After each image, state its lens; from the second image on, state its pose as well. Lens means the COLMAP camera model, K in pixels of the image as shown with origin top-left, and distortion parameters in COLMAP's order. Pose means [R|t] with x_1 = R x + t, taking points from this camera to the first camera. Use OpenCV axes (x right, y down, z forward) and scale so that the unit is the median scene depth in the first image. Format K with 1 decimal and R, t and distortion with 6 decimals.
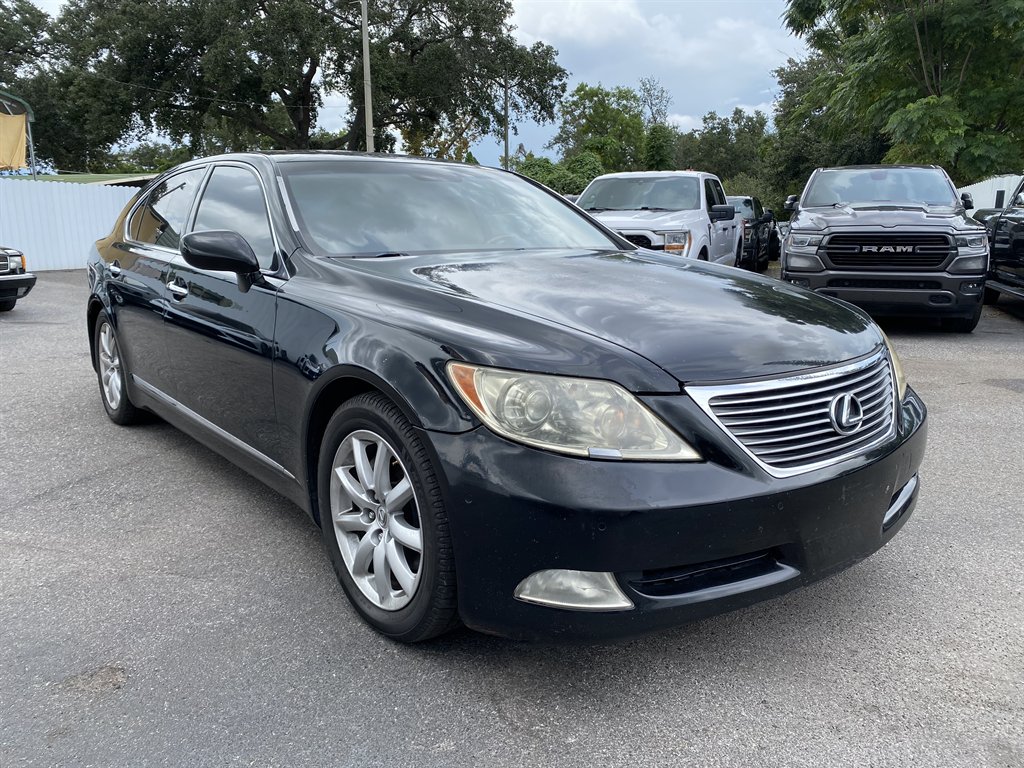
lens RADIAL K [[791.6, 0, 535.6], [0, 791.6, 394.4], [0, 0, 1]] dist [0.006745, -0.003642]
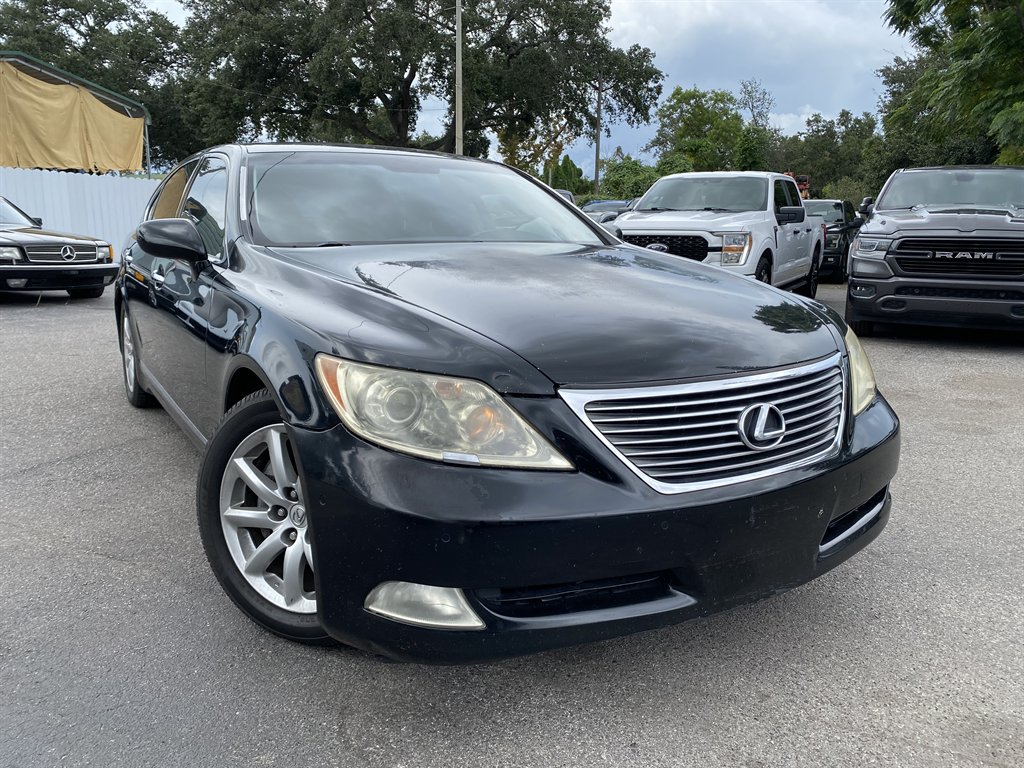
lens RADIAL K [[791.6, 0, 522.9], [0, 791.6, 376.3], [0, 0, 1]] dist [0.006745, -0.003642]
pose [[0.990480, 0.039531, -0.131860, 0.058703], [-0.042761, 0.998849, -0.021752, -0.000510], [0.130848, 0.027184, 0.991030, 0.019138]]
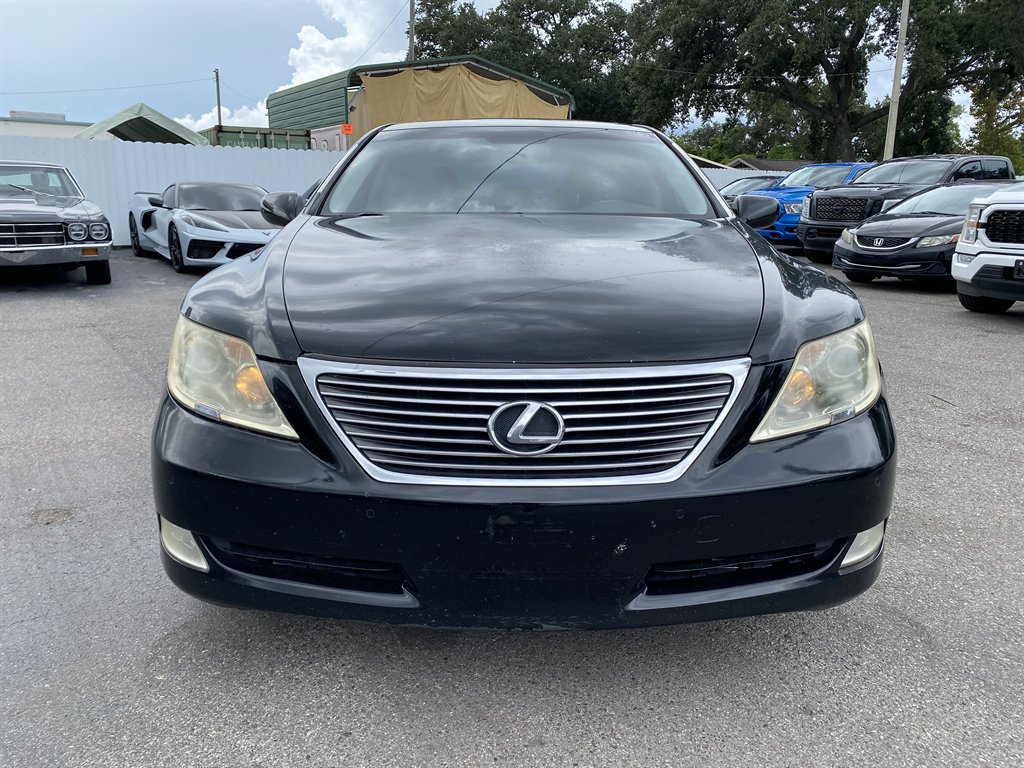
lens RADIAL K [[791.6, 0, 502.5], [0, 791.6, 387.7], [0, 0, 1]] dist [0.006745, -0.003642]
pose [[0.763477, 0.153836, -0.627246, 0.205602], [-0.141174, 0.987482, 0.070350, -0.015619], [0.630217, 0.034841, 0.775637, 0.097250]]
